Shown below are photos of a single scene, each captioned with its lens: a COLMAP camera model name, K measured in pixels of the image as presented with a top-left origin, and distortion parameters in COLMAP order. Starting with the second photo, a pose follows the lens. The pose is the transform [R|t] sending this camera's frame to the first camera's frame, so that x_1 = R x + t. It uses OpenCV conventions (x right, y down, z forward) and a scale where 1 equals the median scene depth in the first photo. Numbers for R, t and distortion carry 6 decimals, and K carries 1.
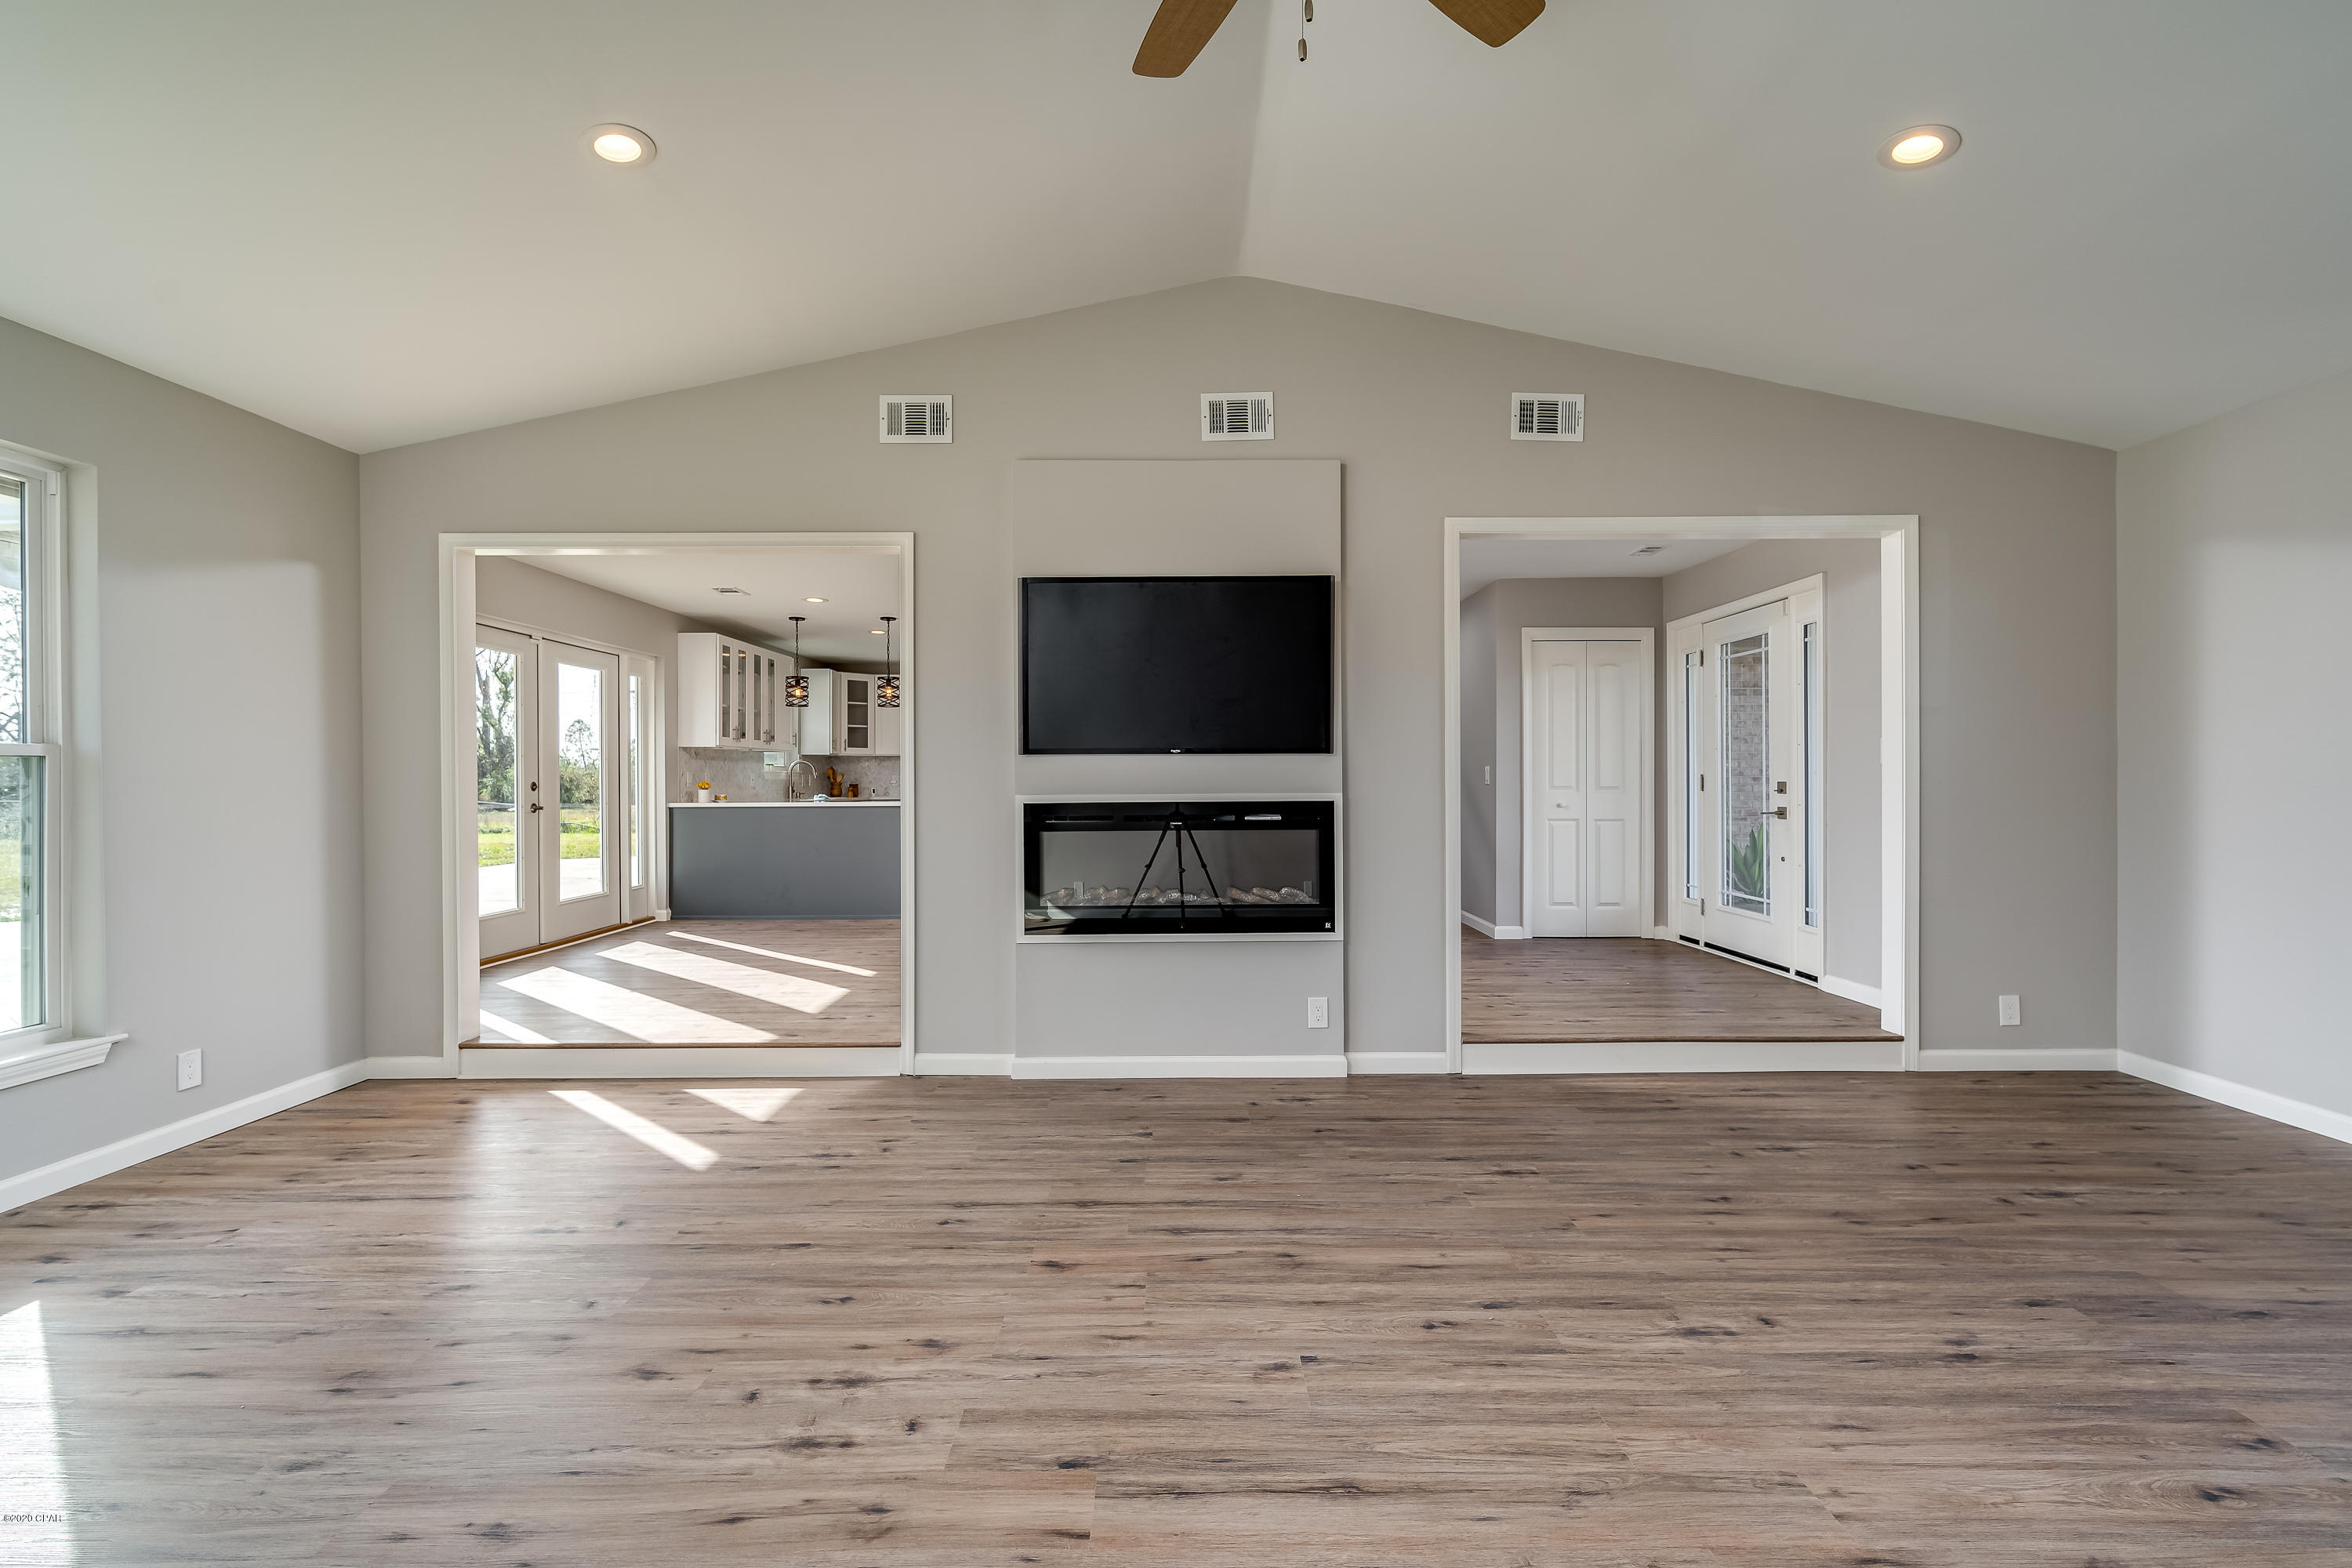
lens RADIAL K [[1014.5, 0, 1179.8], [0, 1014.5, 783.9], [0, 0, 1]] dist [0.003405, 0.000427]
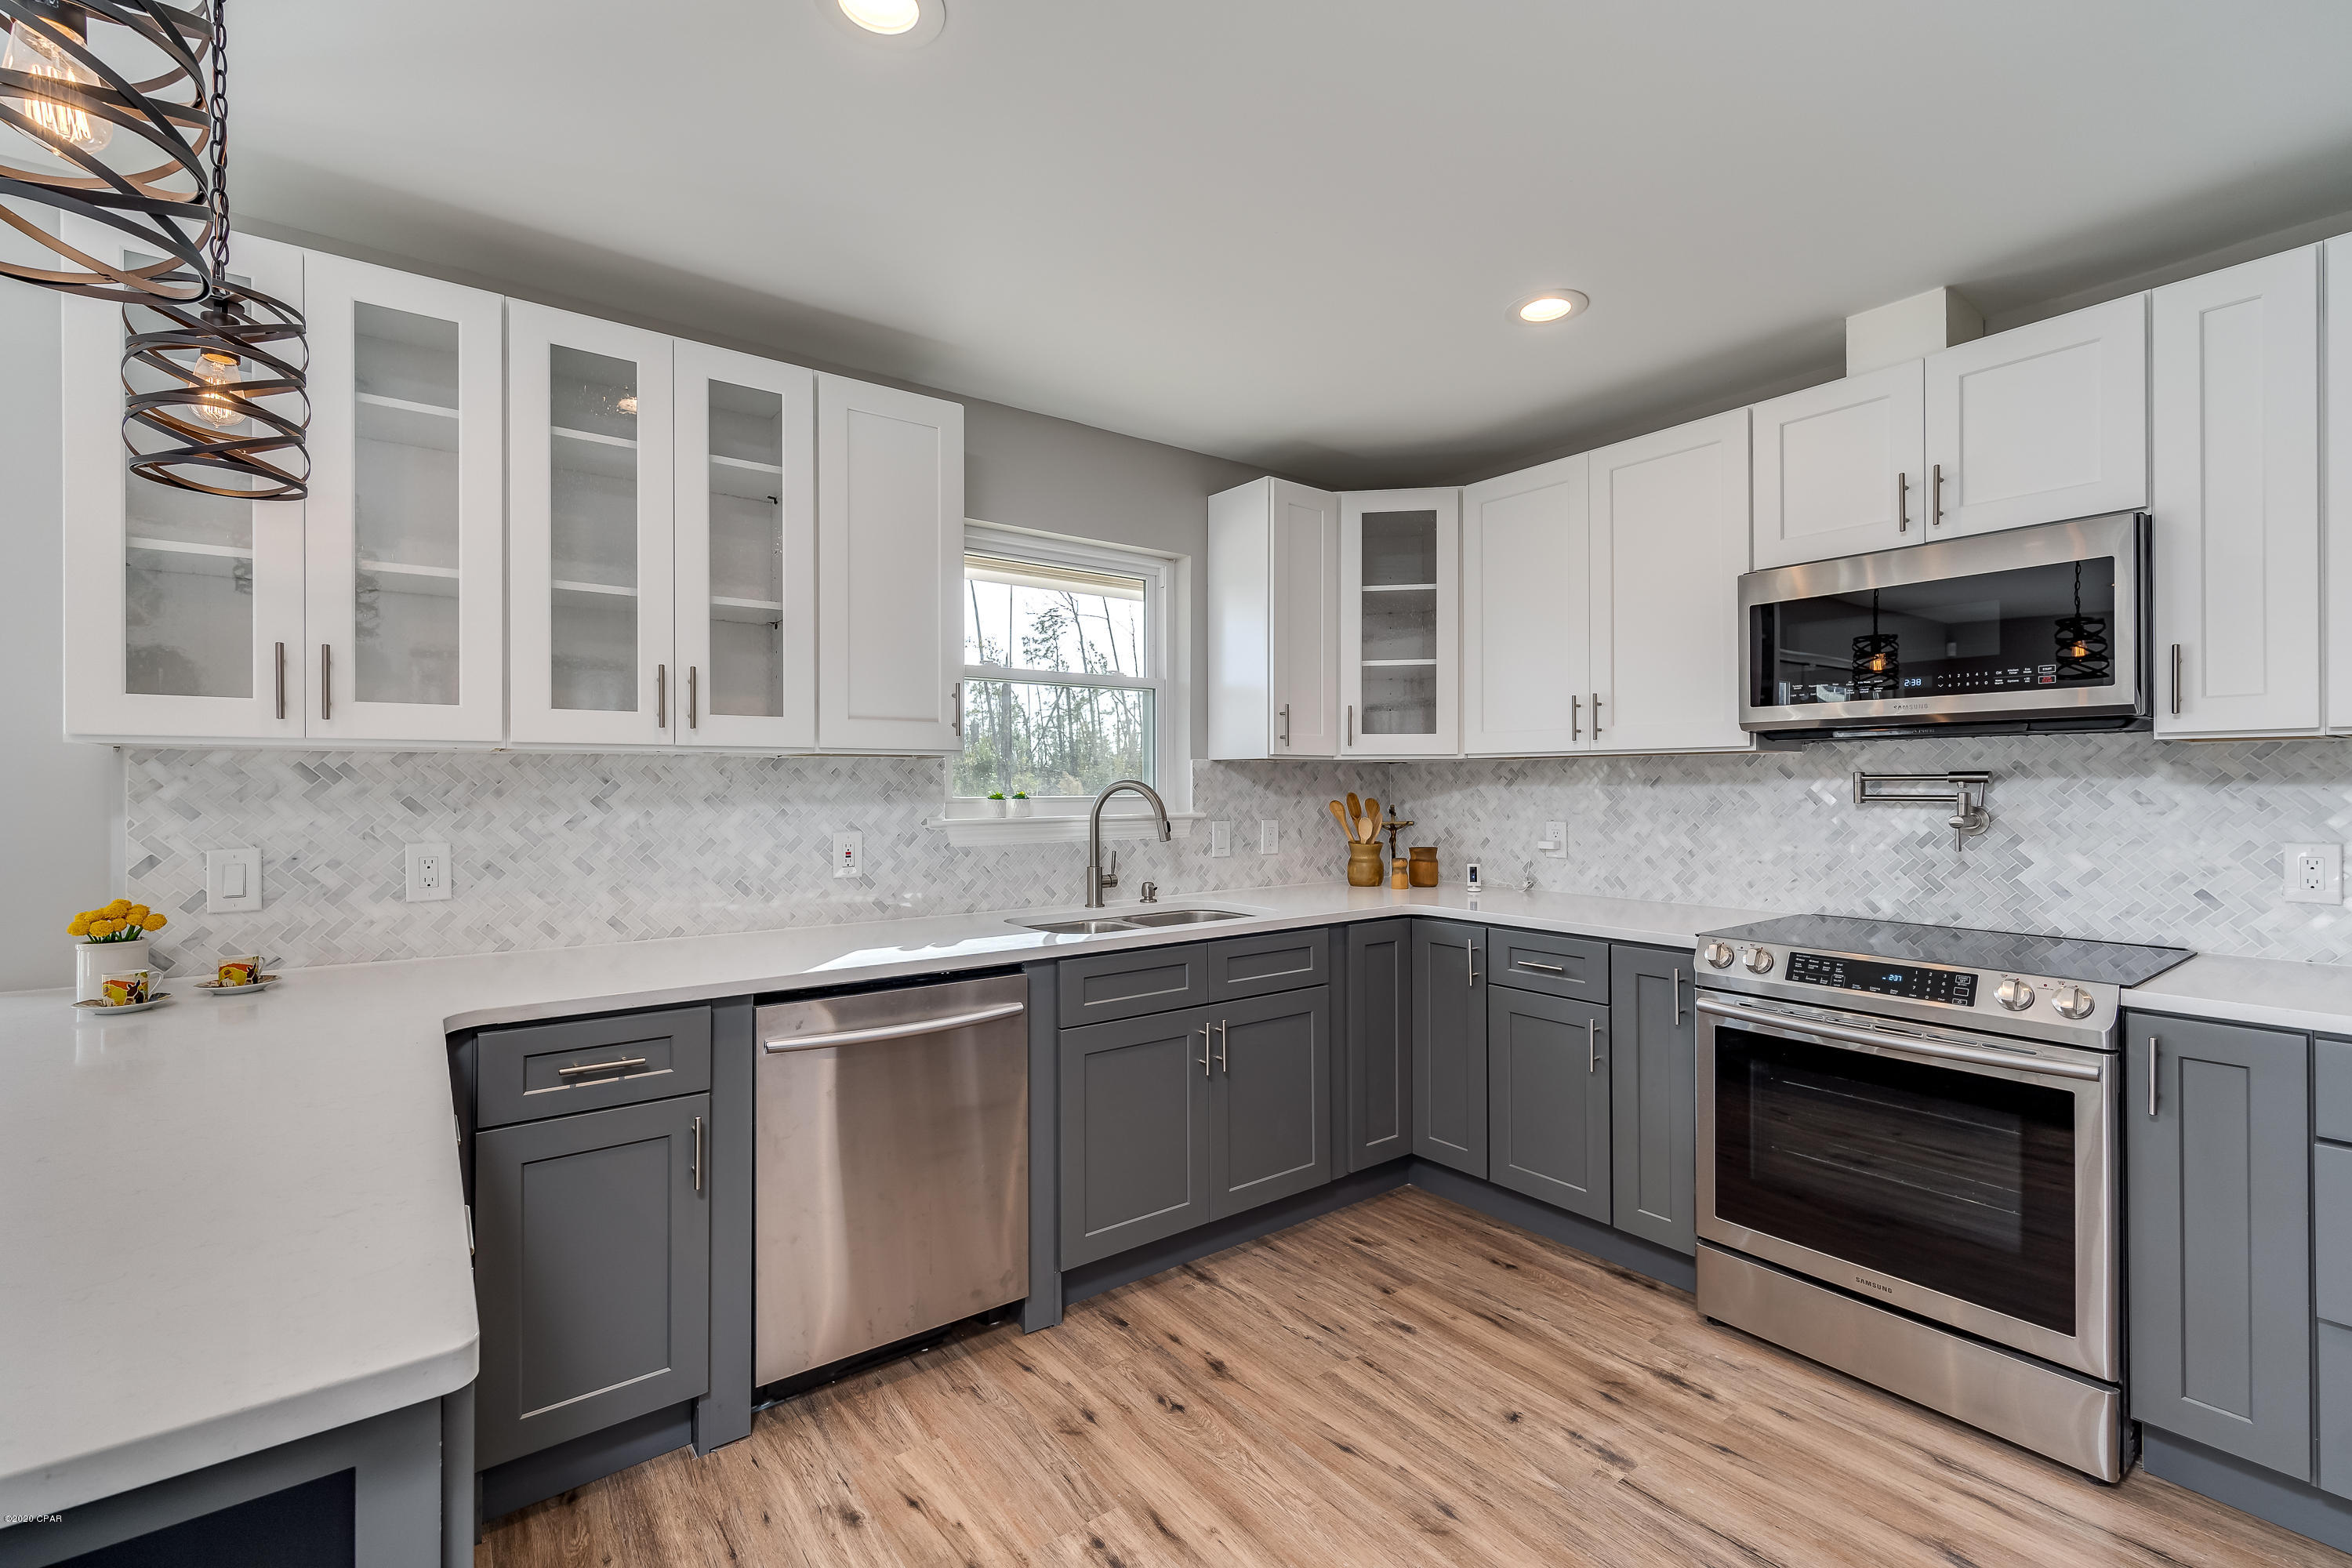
lens RADIAL K [[1014.5, 0, 1178.6], [0, 1014.5, 785.1], [0, 0, 1]] dist [0.003405, 0.000427]
pose [[0.596593, 0.004178, -0.802533, -0.152174], [-0.002326, 0.999991, 0.003477, -0.028343], [0.802541, -0.000207, 0.596598, 1.027509]]
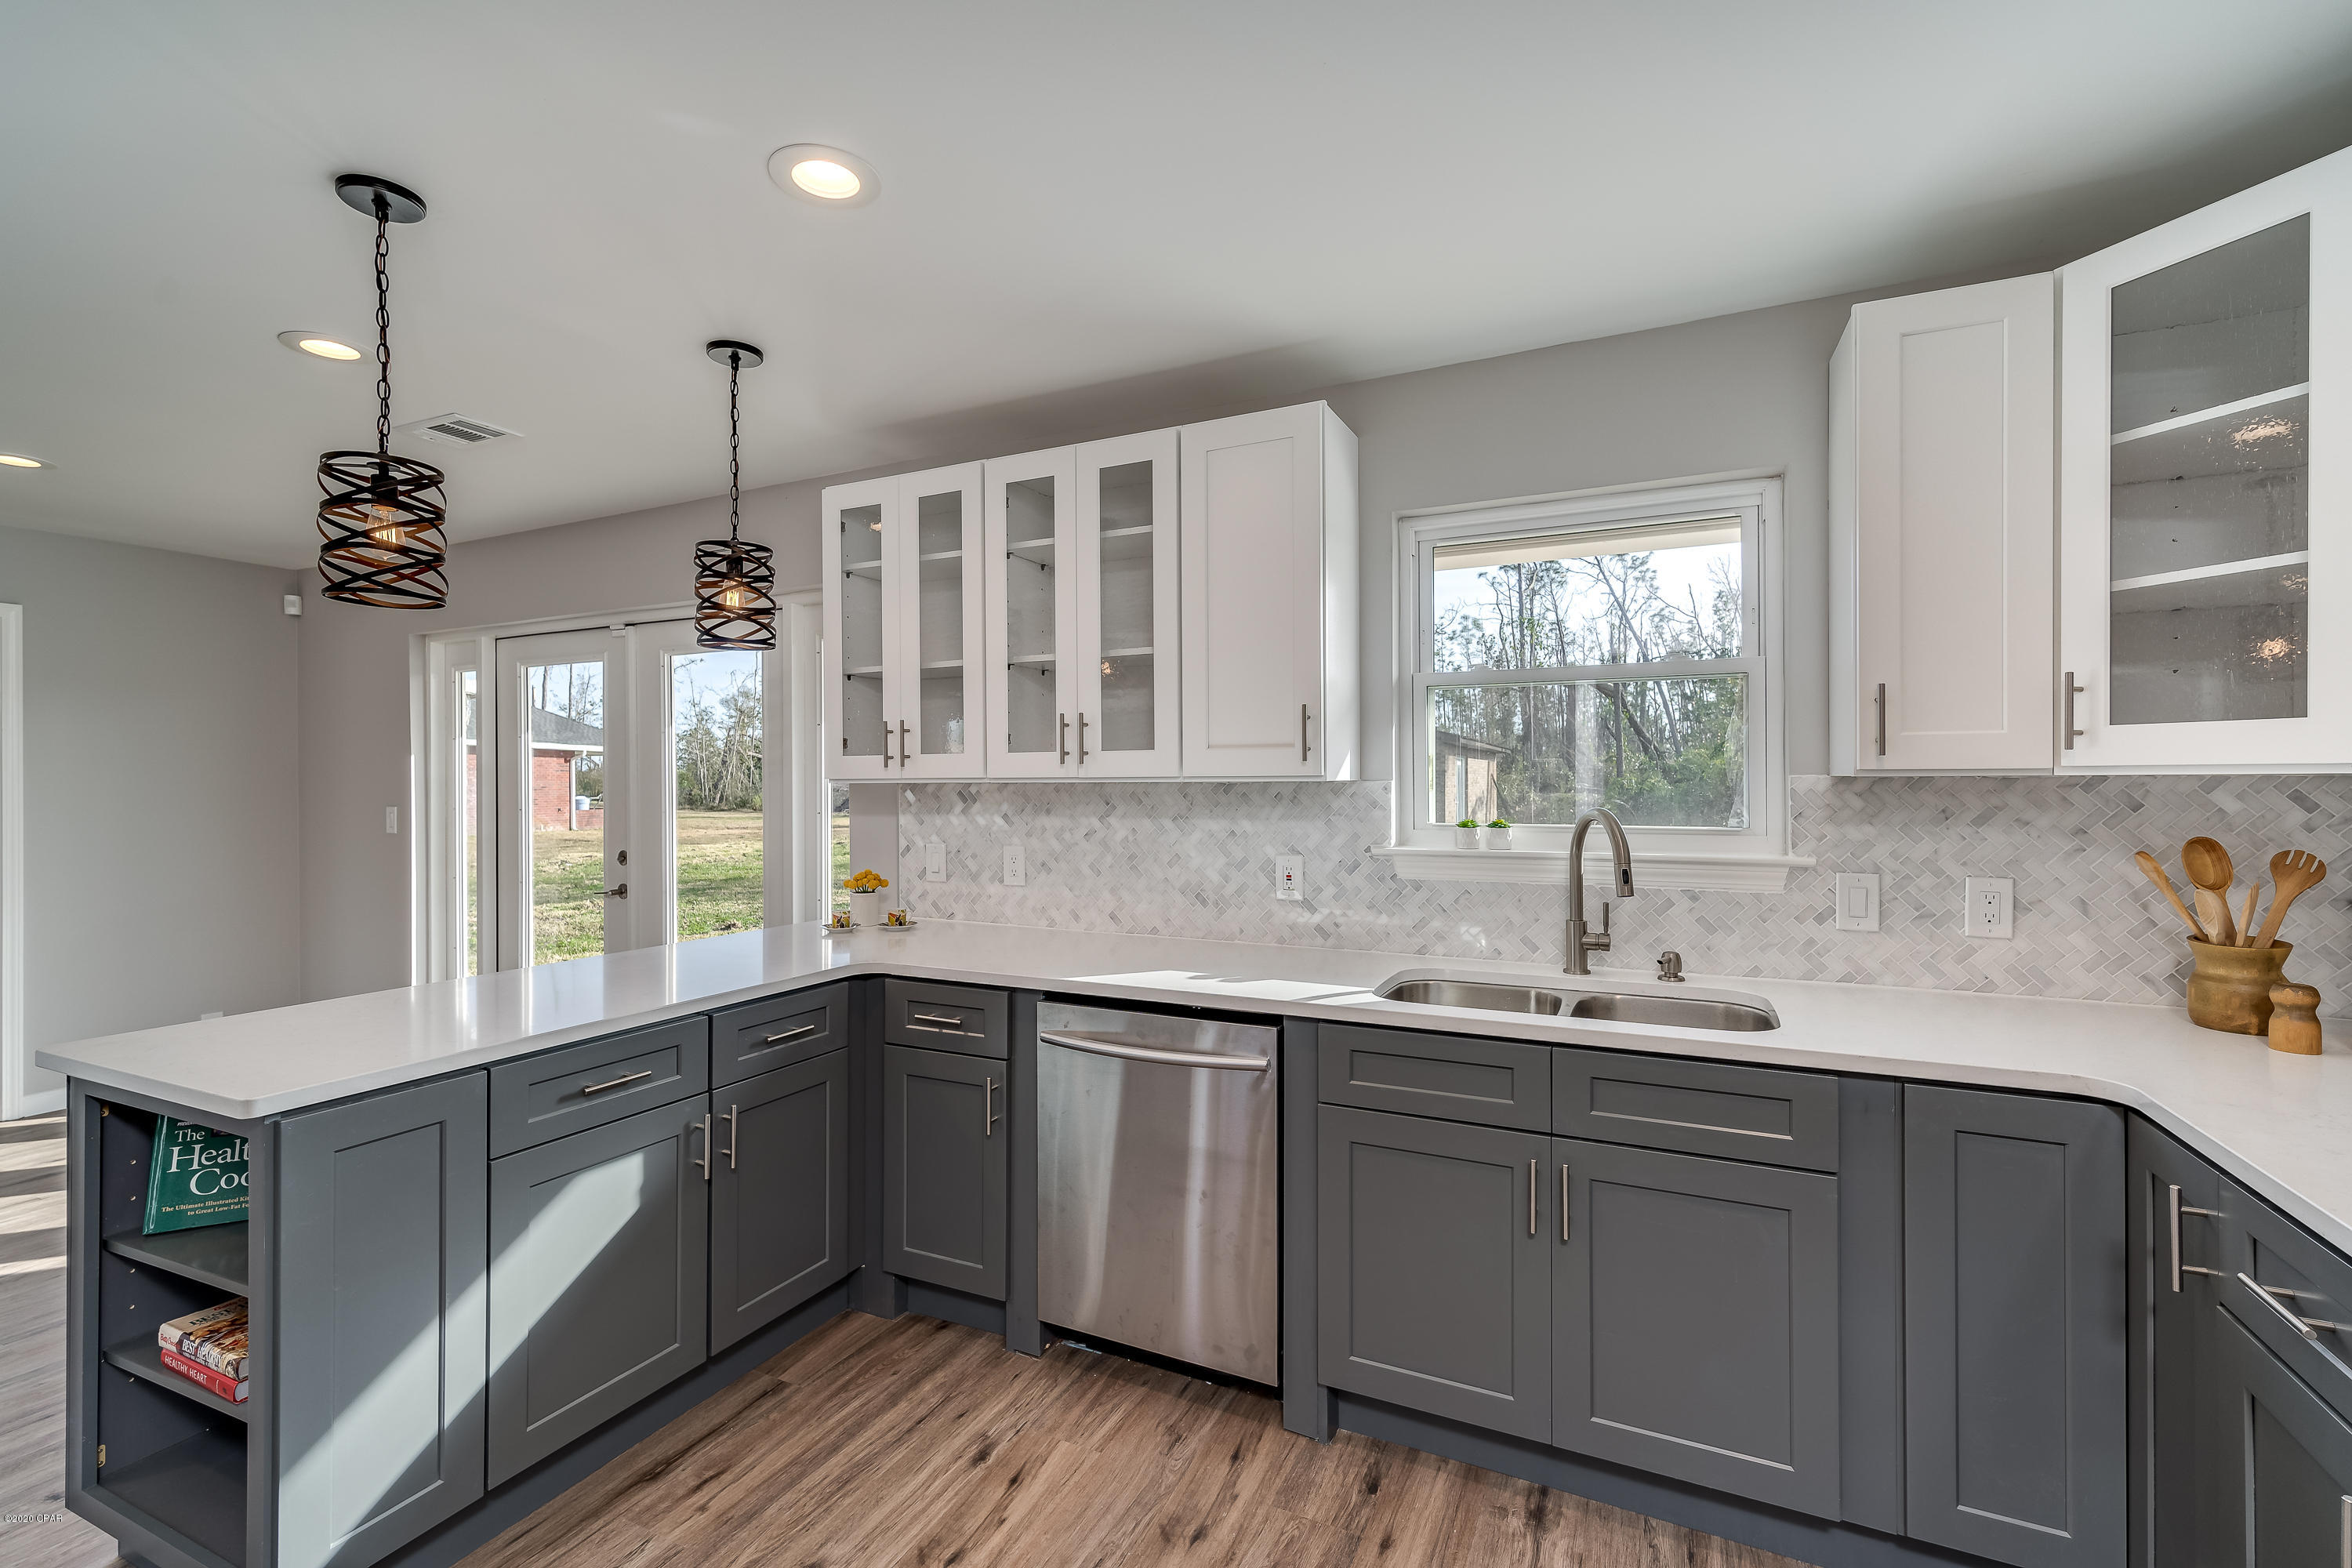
lens RADIAL K [[1014.5, 0, 1182.5], [0, 1014.5, 785.7], [0, 0, 1]] dist [0.003405, 0.000427]
pose [[-0.436061, 0.011719, -0.899841, -0.165748], [0.003050, 0.999929, 0.011544, -0.038463], [0.899912, 0.002289, -0.436066, 1.249993]]
